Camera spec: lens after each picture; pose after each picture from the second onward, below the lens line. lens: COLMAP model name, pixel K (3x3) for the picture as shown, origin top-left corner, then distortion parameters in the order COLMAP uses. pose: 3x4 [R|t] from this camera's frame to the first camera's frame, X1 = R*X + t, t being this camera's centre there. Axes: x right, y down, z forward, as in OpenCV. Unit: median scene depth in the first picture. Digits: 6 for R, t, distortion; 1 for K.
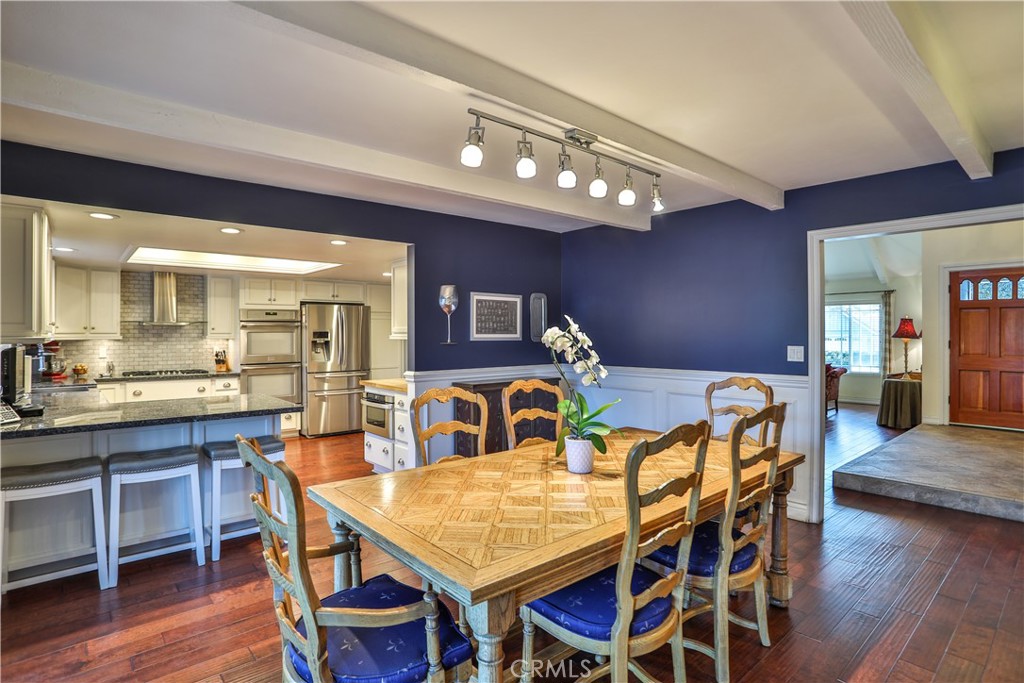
lens RADIAL K [[533.3, 0, 513.7], [0, 533.3, 335.4], [0, 0, 1]] dist [-0.058074, 0.025935]
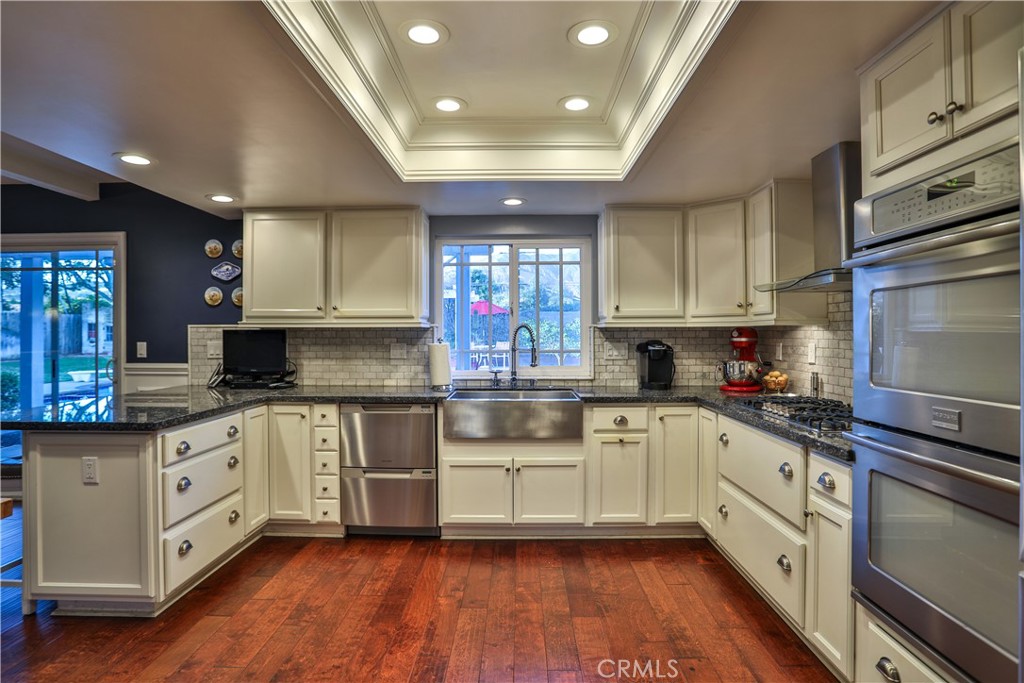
lens RADIAL K [[533.3, 0, 510.6], [0, 533.3, 333.9], [0, 0, 1]] dist [-0.058074, 0.025935]
pose [[-0.678610, -0.001542, -0.734498, -0.219607], [-0.002862, 0.999996, 0.000545, 0.014737], [0.734494, 0.002472, -0.678611, 1.060722]]
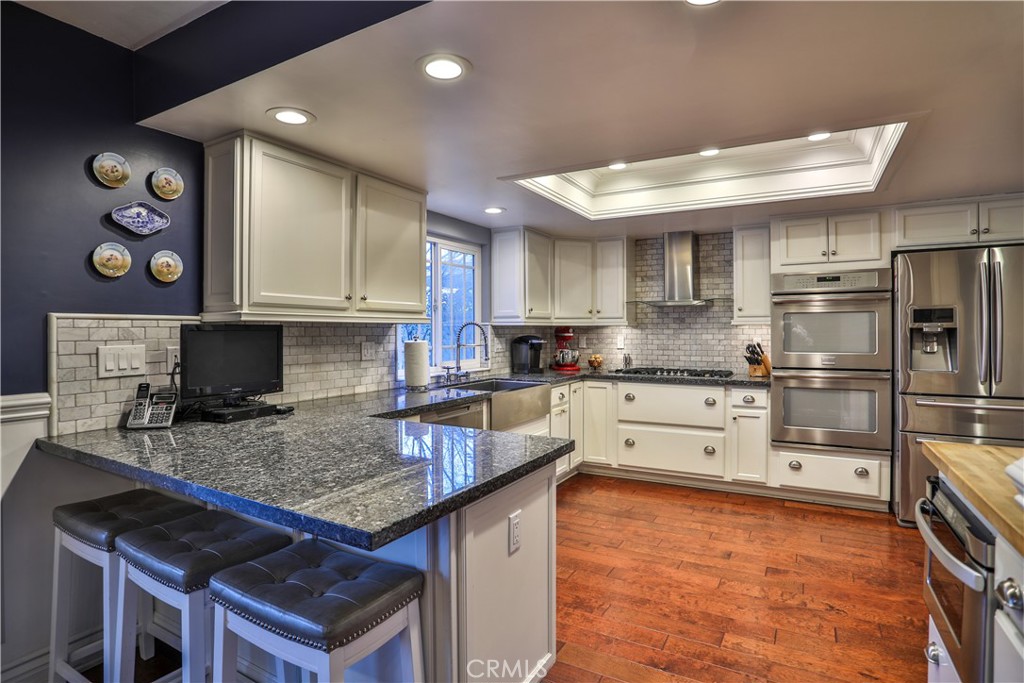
lens RADIAL K [[533.3, 0, 516.0], [0, 533.3, 333.4], [0, 0, 1]] dist [-0.058074, 0.025935]
pose [[0.330480, 0.004847, -0.943800, -0.052511], [-0.002942, 0.999987, 0.004106, 0.015453], [0.943808, 0.001419, 0.330490, 0.534754]]
